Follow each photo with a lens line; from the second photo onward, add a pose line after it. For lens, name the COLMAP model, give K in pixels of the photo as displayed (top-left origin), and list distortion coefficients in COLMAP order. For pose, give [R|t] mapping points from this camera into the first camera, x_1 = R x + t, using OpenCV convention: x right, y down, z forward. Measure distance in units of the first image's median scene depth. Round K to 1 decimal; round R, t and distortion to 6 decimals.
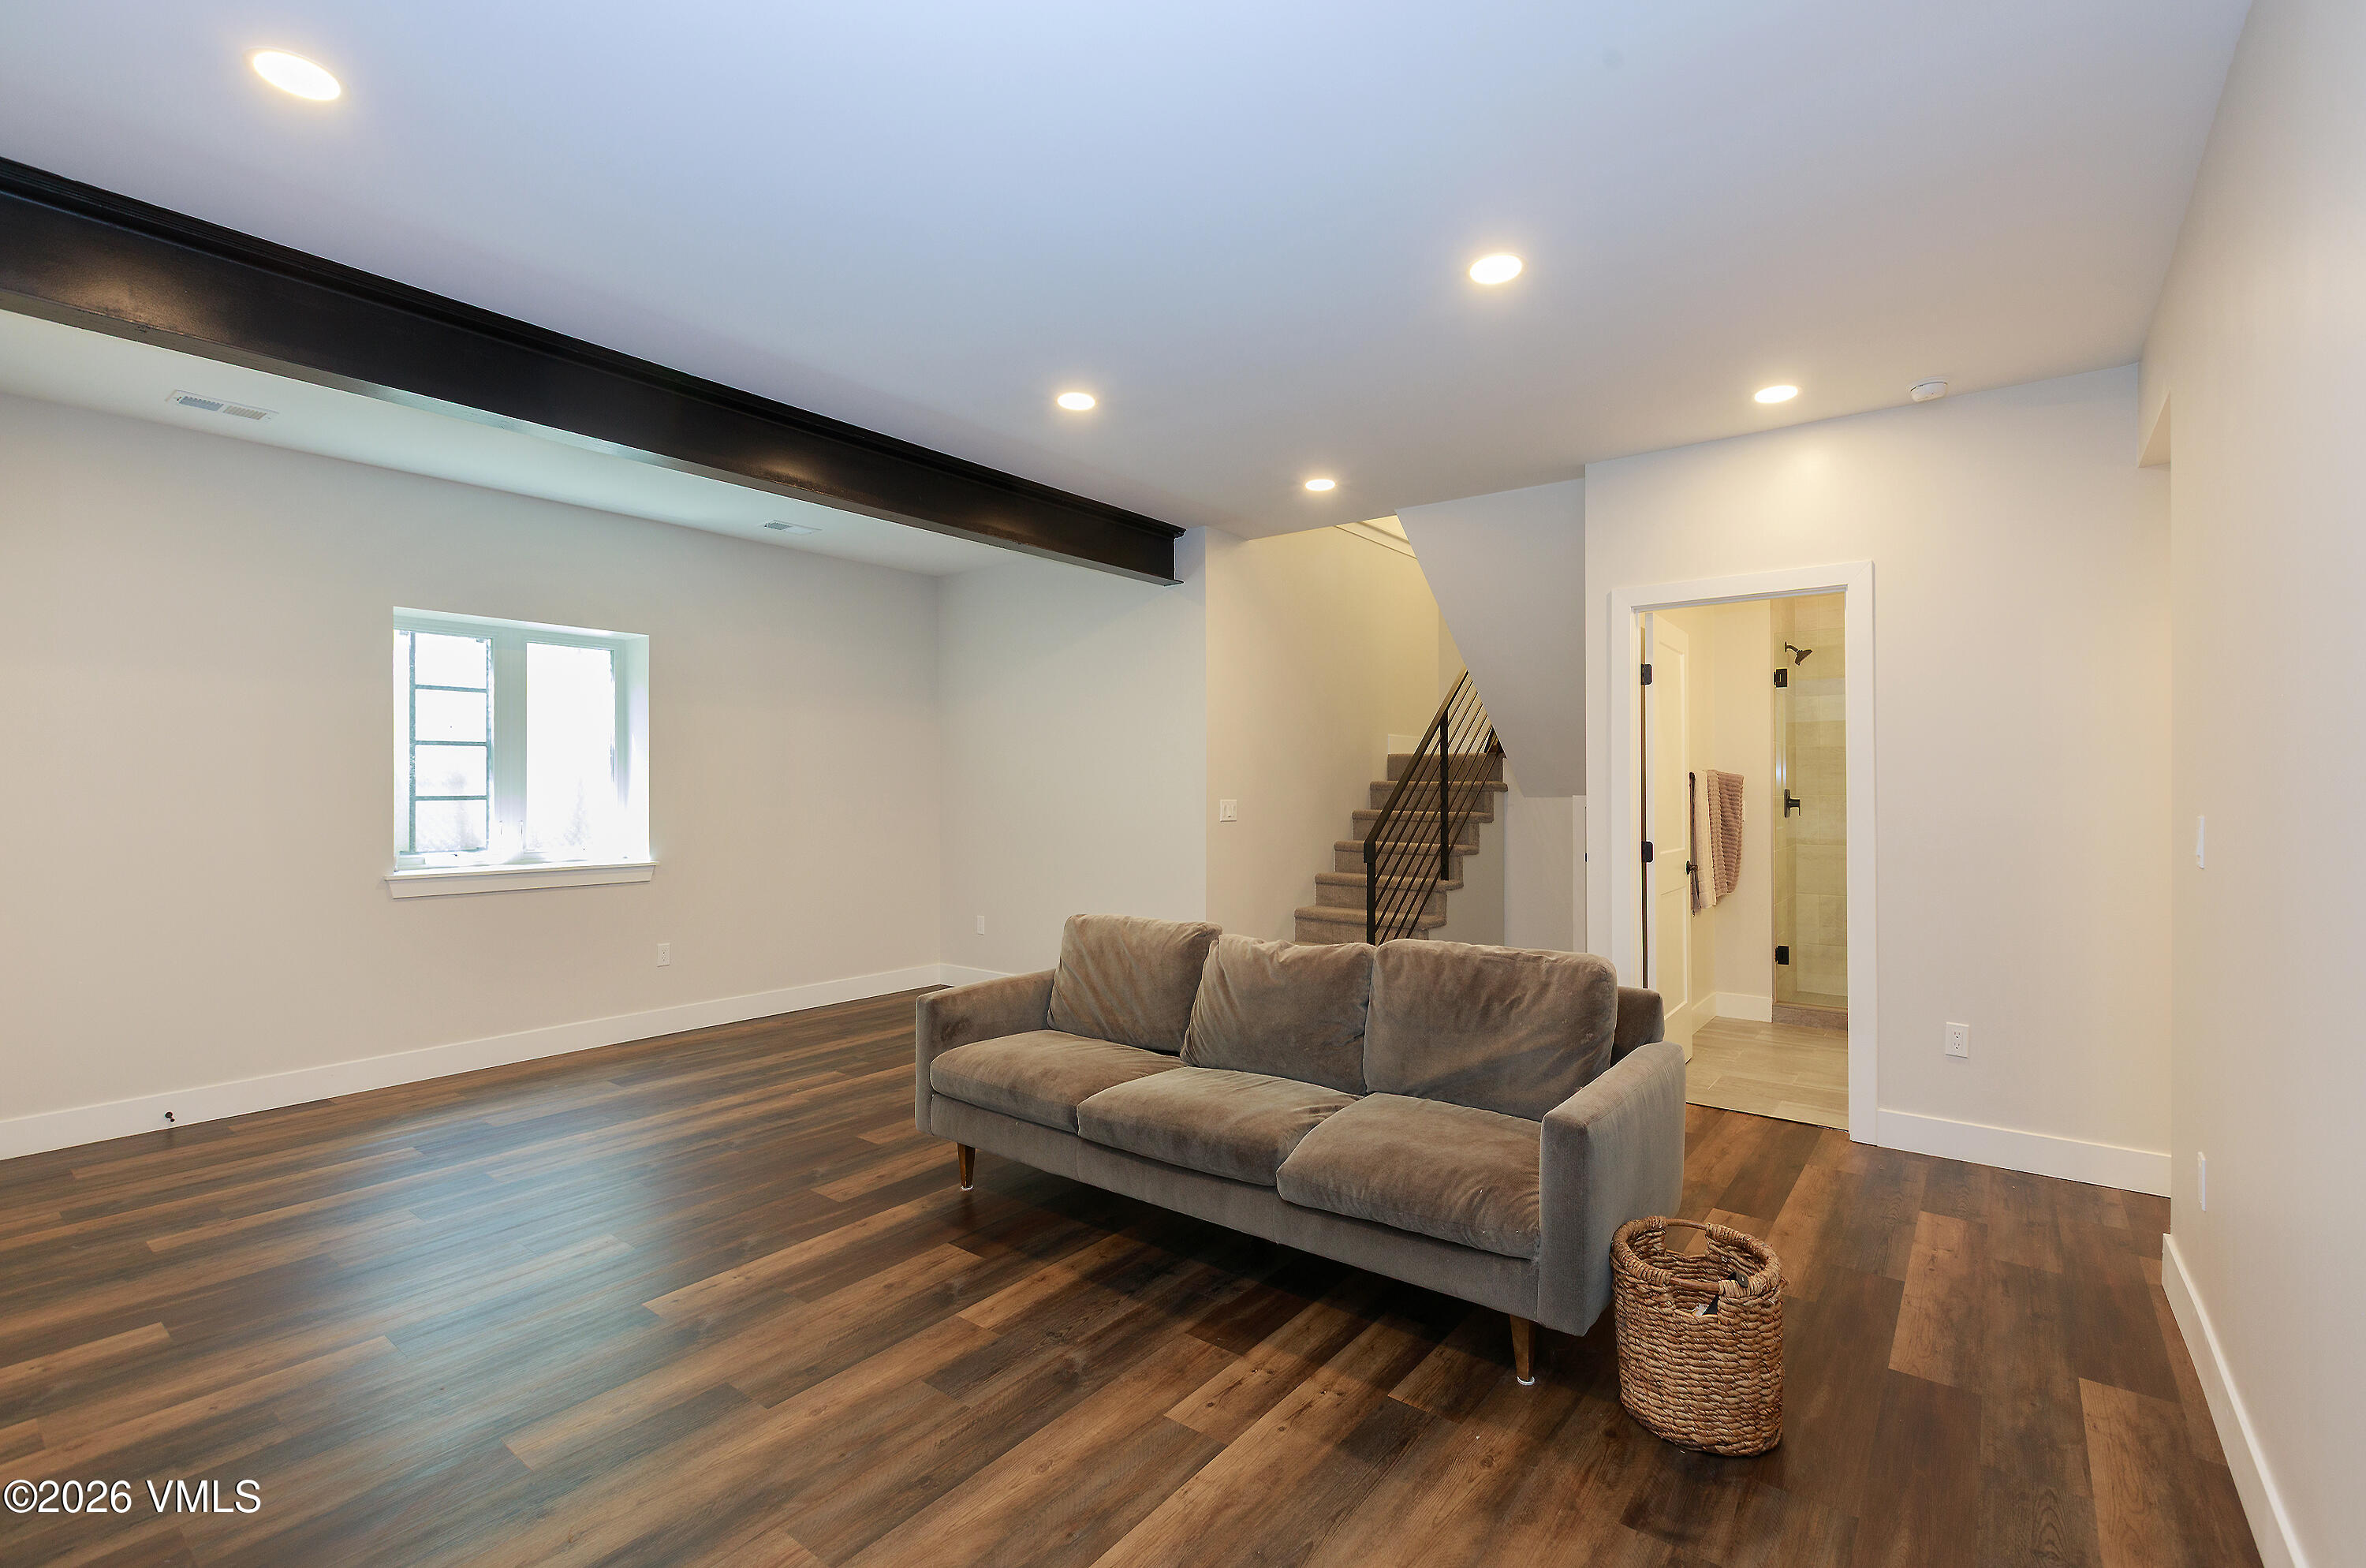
lens RADIAL K [[1055.9, 0, 1191.3], [0, 1055.9, 779.2], [0, 0, 1]] dist [0.001677, 0.000429]
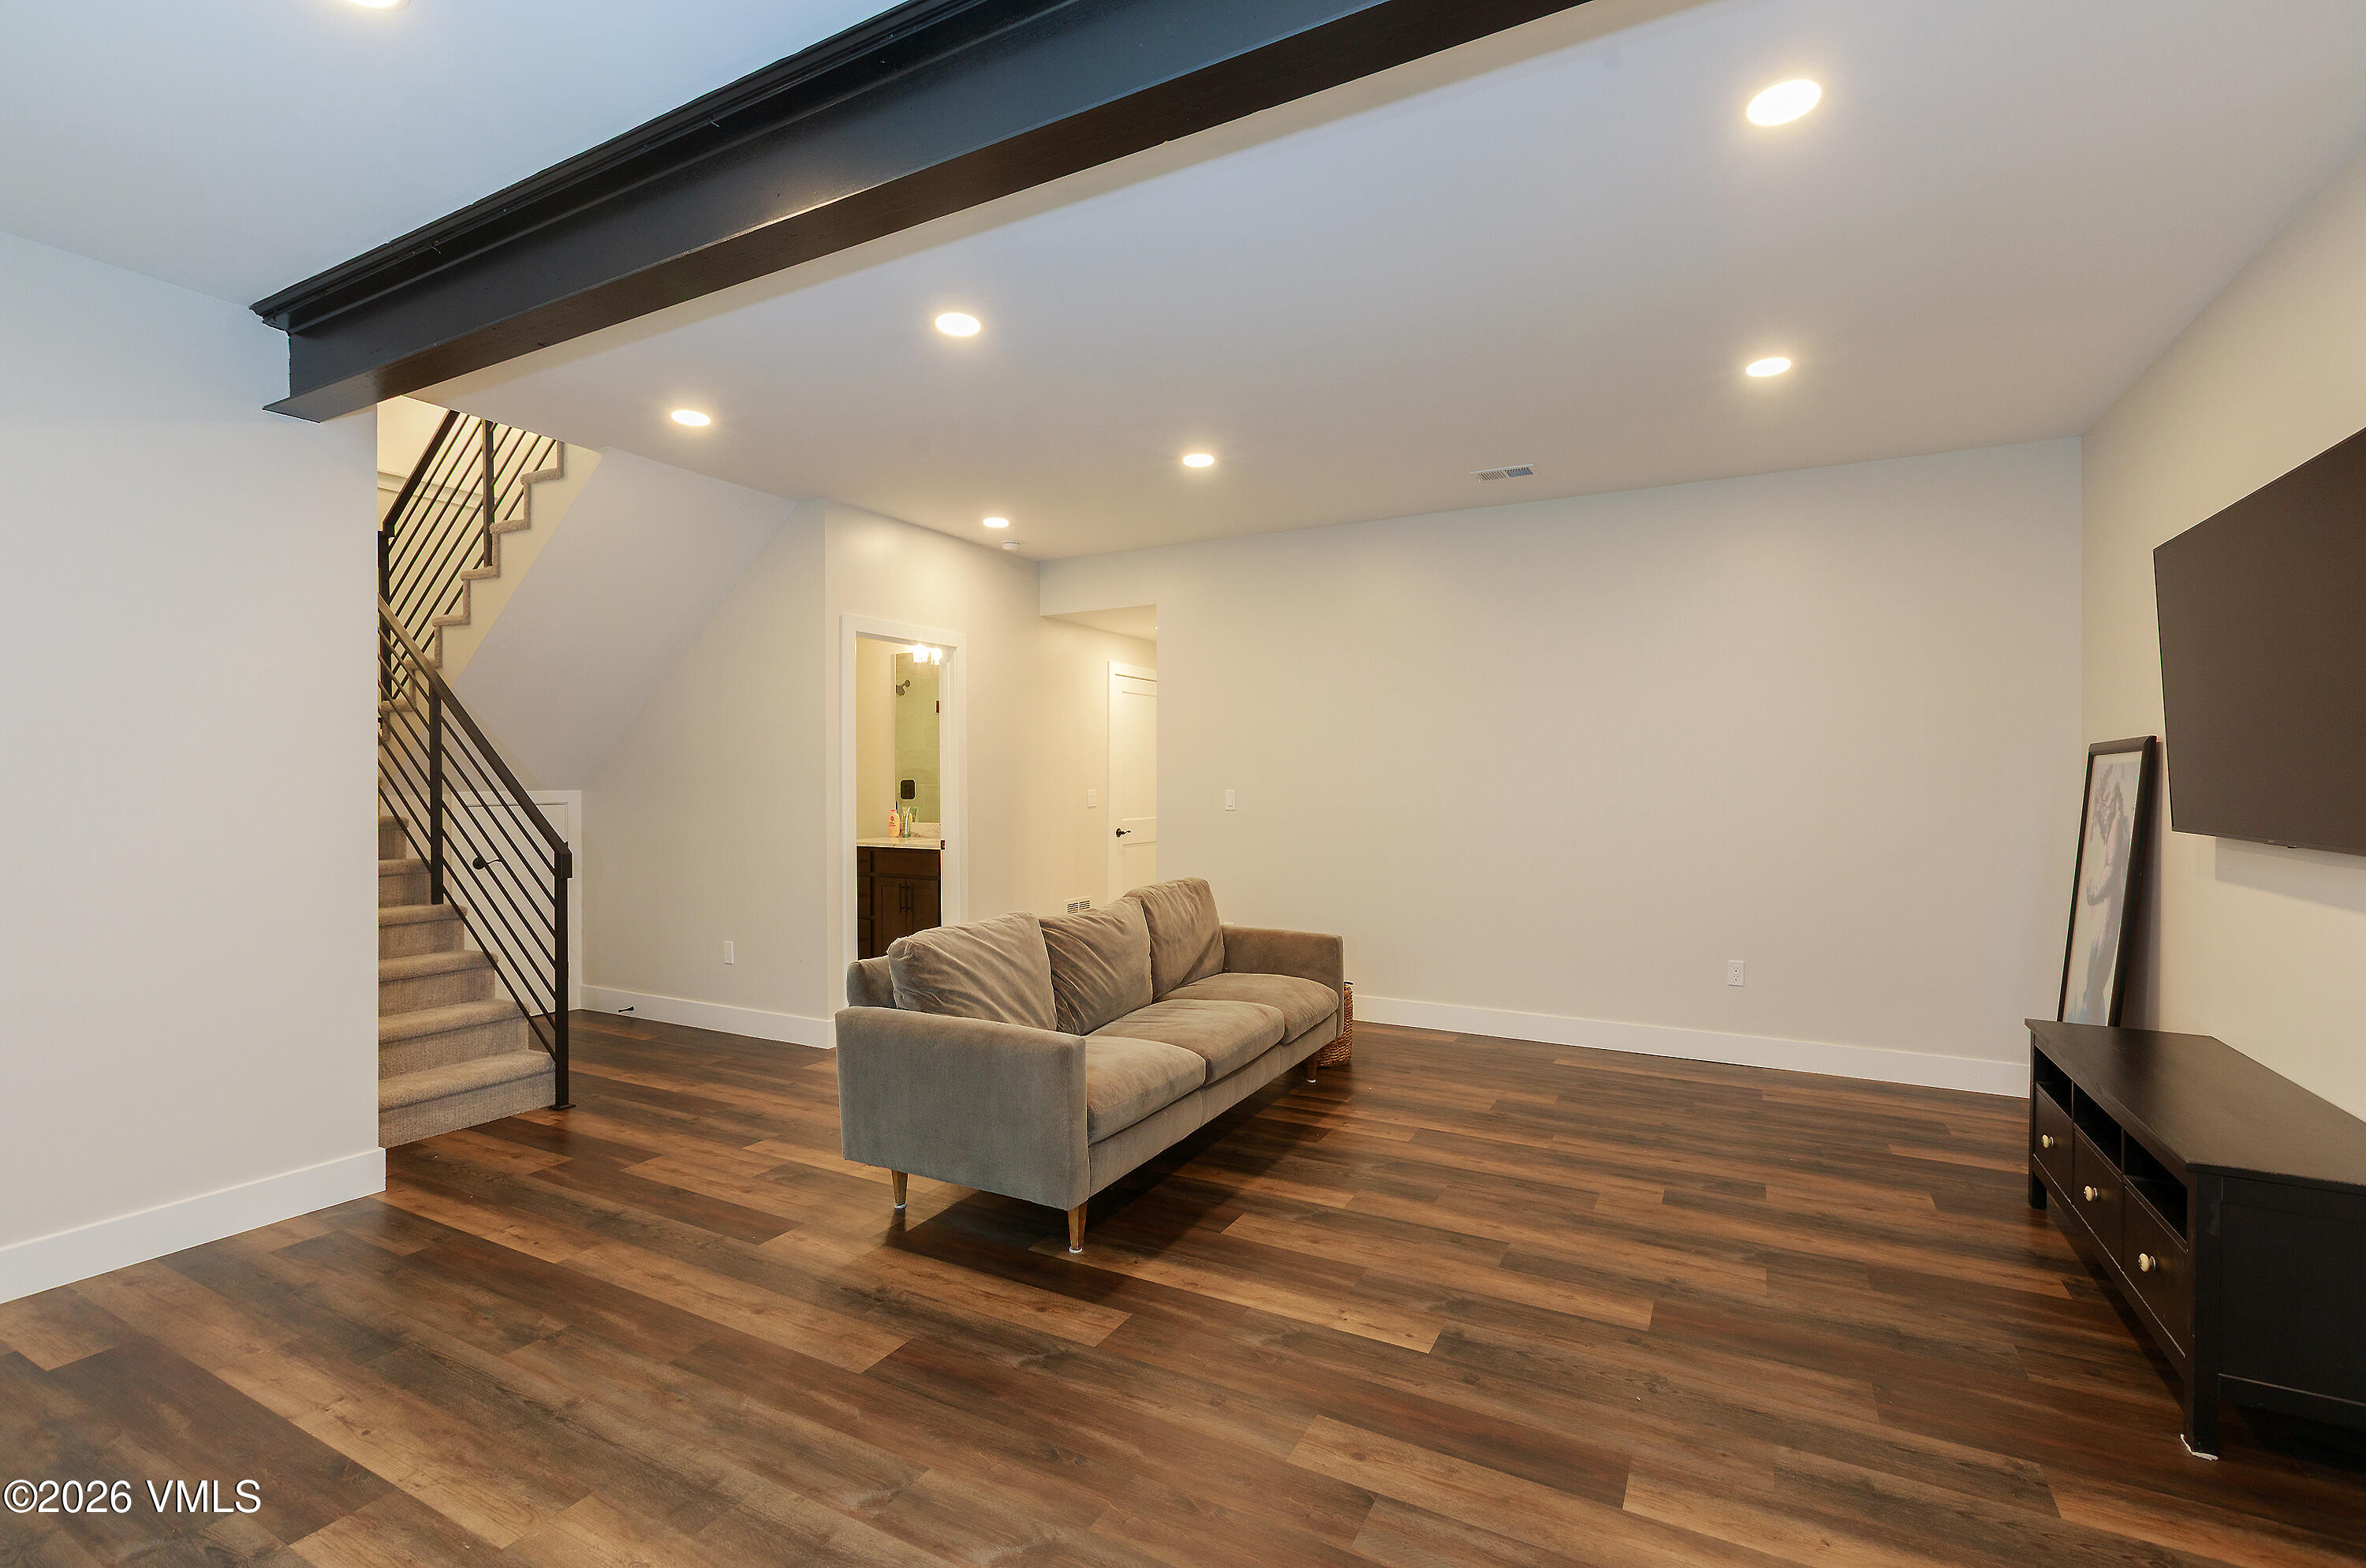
lens RADIAL K [[1055.9, 0, 1191.3], [0, 1055.9, 779.2], [0, 0, 1]] dist [0.001677, 0.000429]
pose [[-0.167170, 0.000427, 0.985928, -1.326923], [-0.000179, 1.000000, -0.000464, 0.009325], [-0.985928, -0.000254, -0.167170, 1.304563]]
